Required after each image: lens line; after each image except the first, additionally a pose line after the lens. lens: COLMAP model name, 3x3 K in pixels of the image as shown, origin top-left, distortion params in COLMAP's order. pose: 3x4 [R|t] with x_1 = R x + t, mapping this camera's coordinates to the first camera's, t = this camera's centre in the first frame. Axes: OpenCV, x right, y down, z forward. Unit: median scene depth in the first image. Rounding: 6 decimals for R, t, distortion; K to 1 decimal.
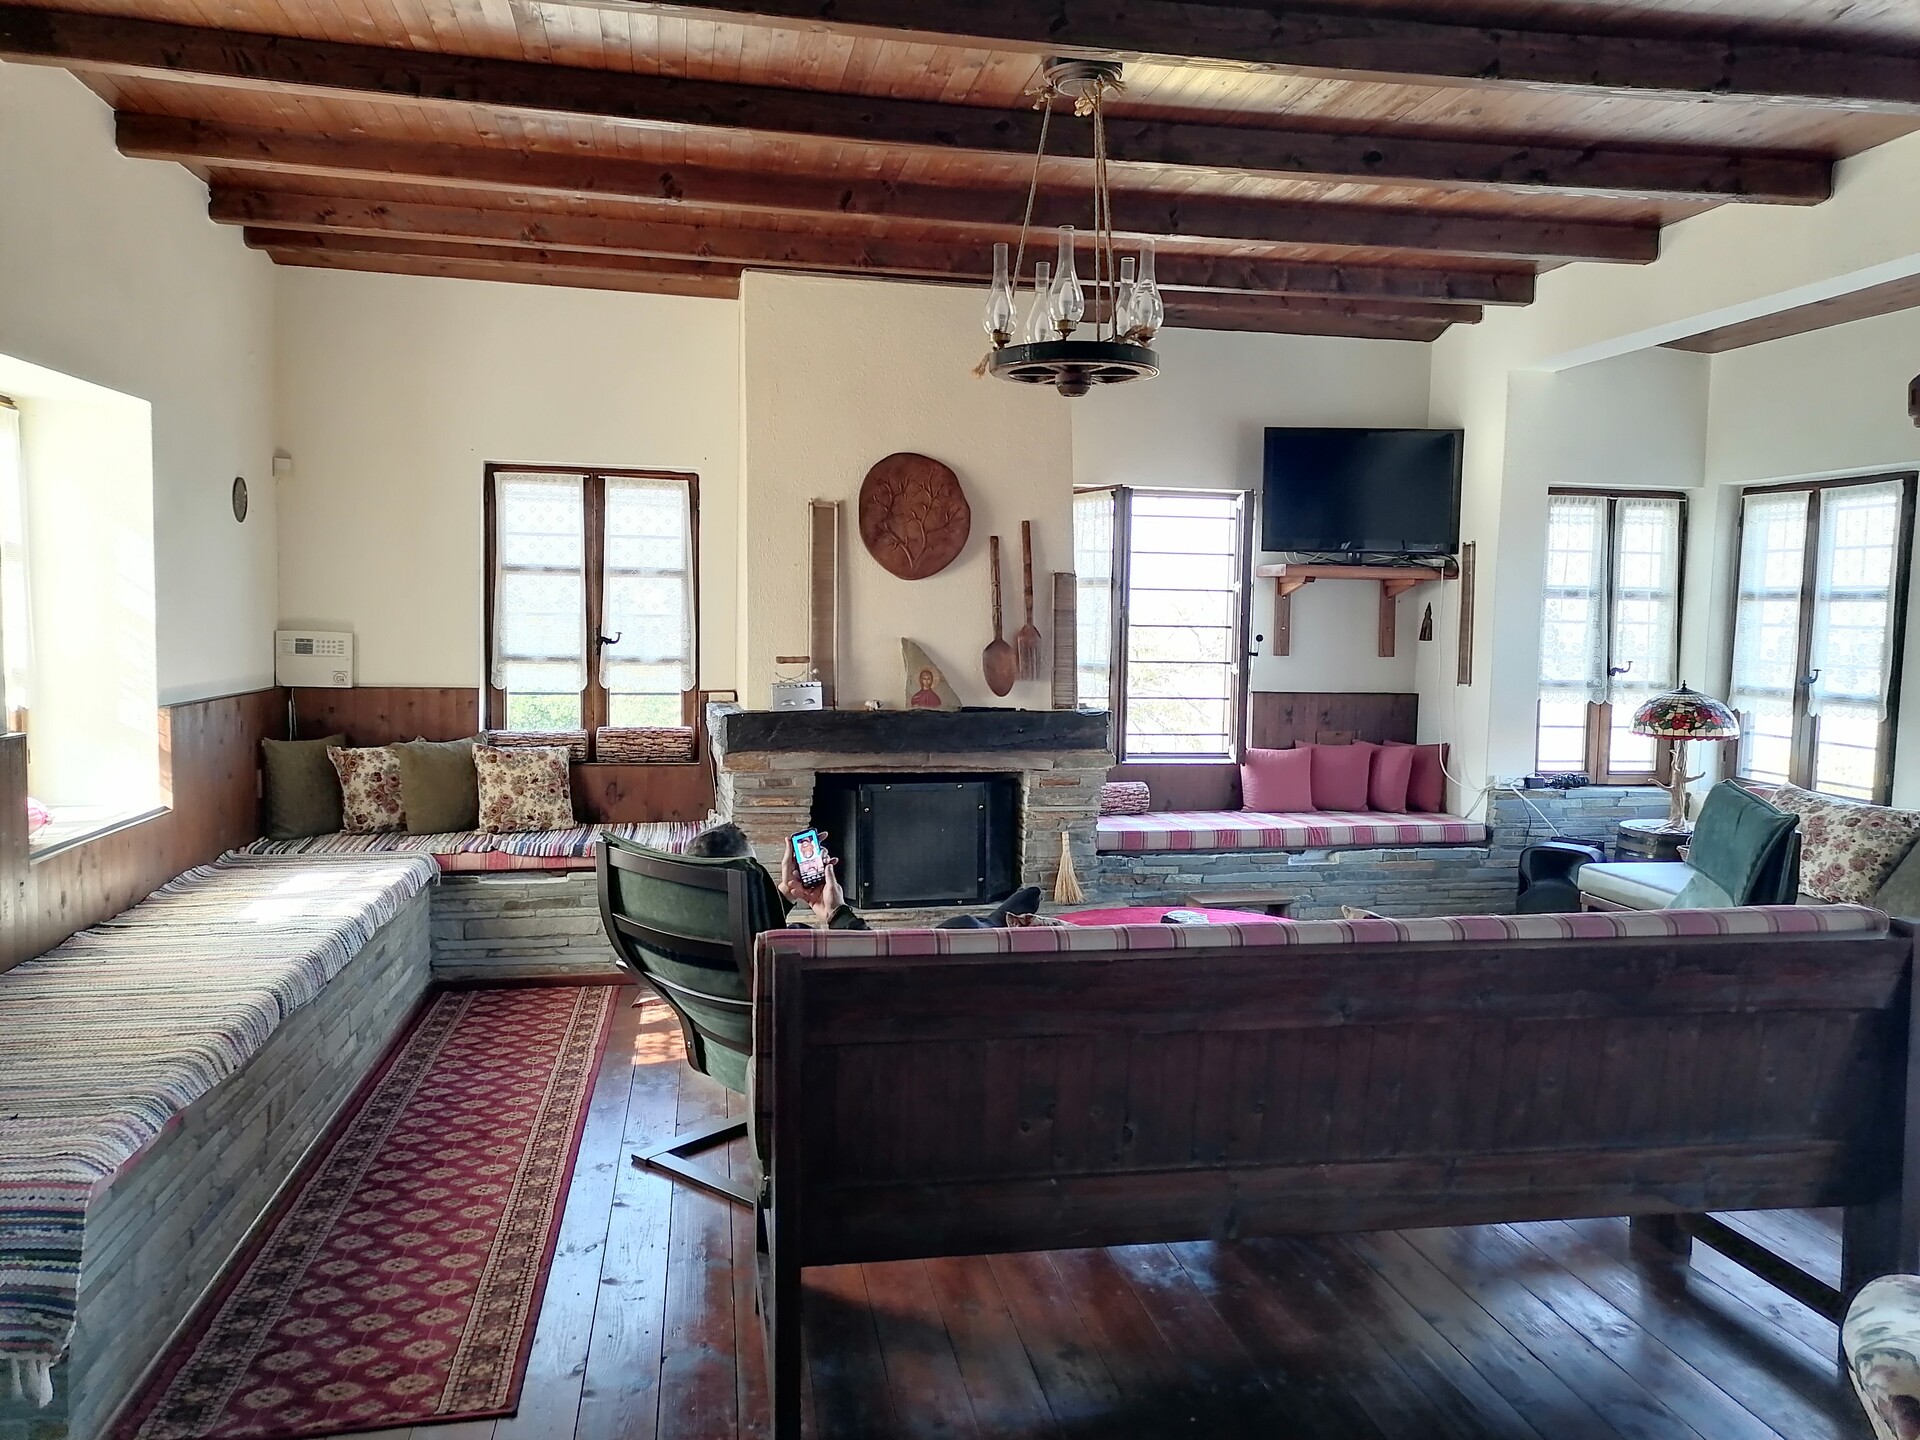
lens RADIAL K [[1428.6, 0, 956.5], [0, 1428.6, 719.0], [0, 0, 1]] dist [0.045668, -0.018723]
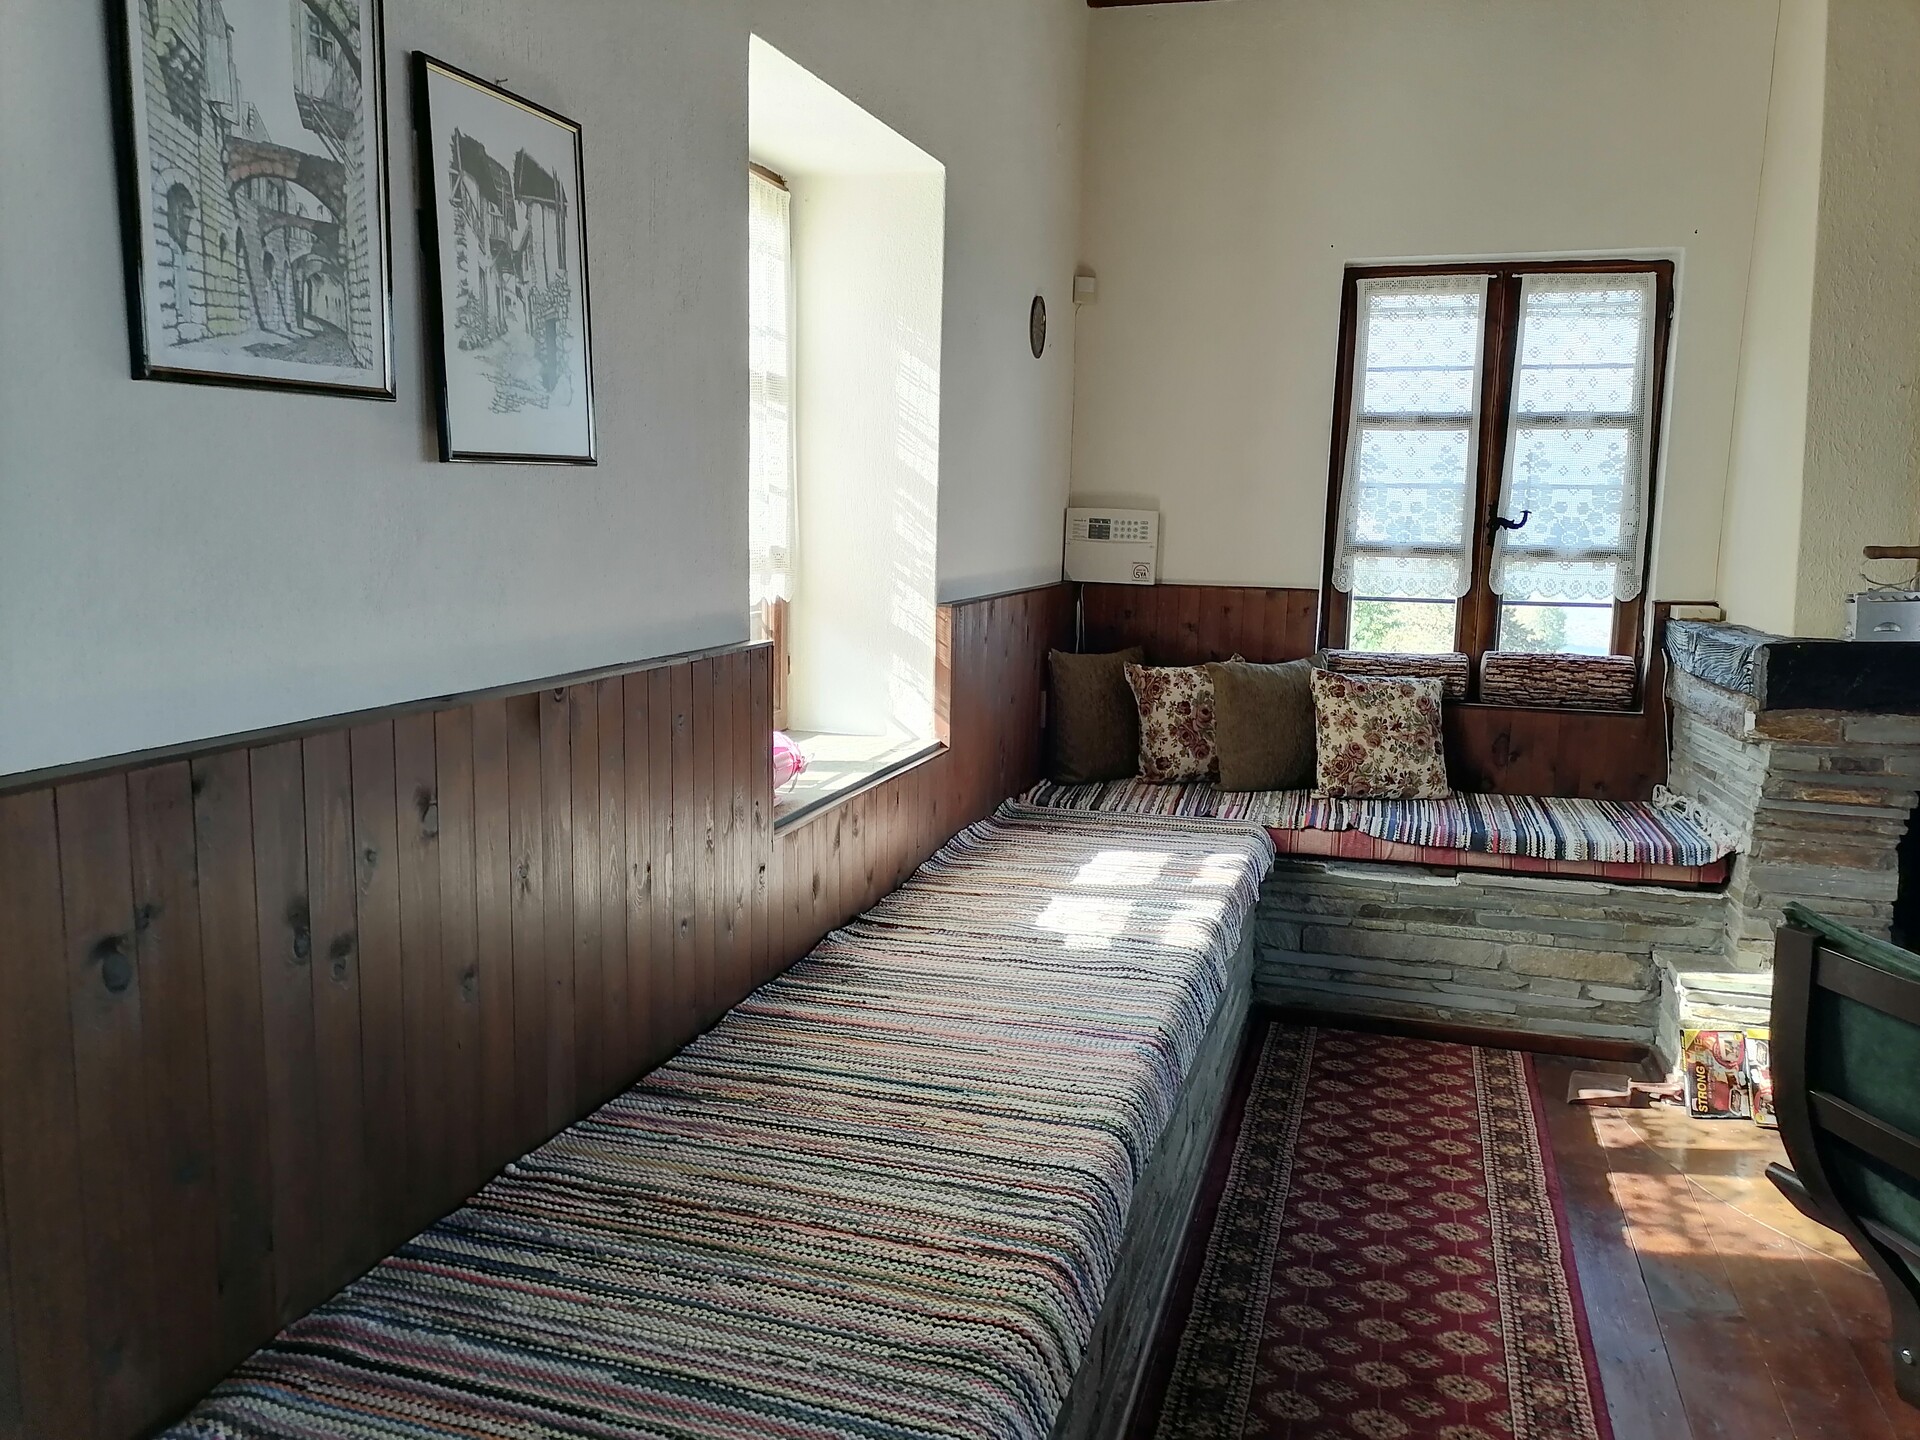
lens RADIAL K [[1438.6, 0, 953.6], [0, 1438.6, 718.8], [0, 0, 1]] dist [0.036849, -0.010097]
pose [[0.889125, 0.066404, -0.452821, -0.169804], [-0.037032, 0.996612, 0.073435, -0.003637], [0.456164, -0.048524, 0.888572, 0.285661]]
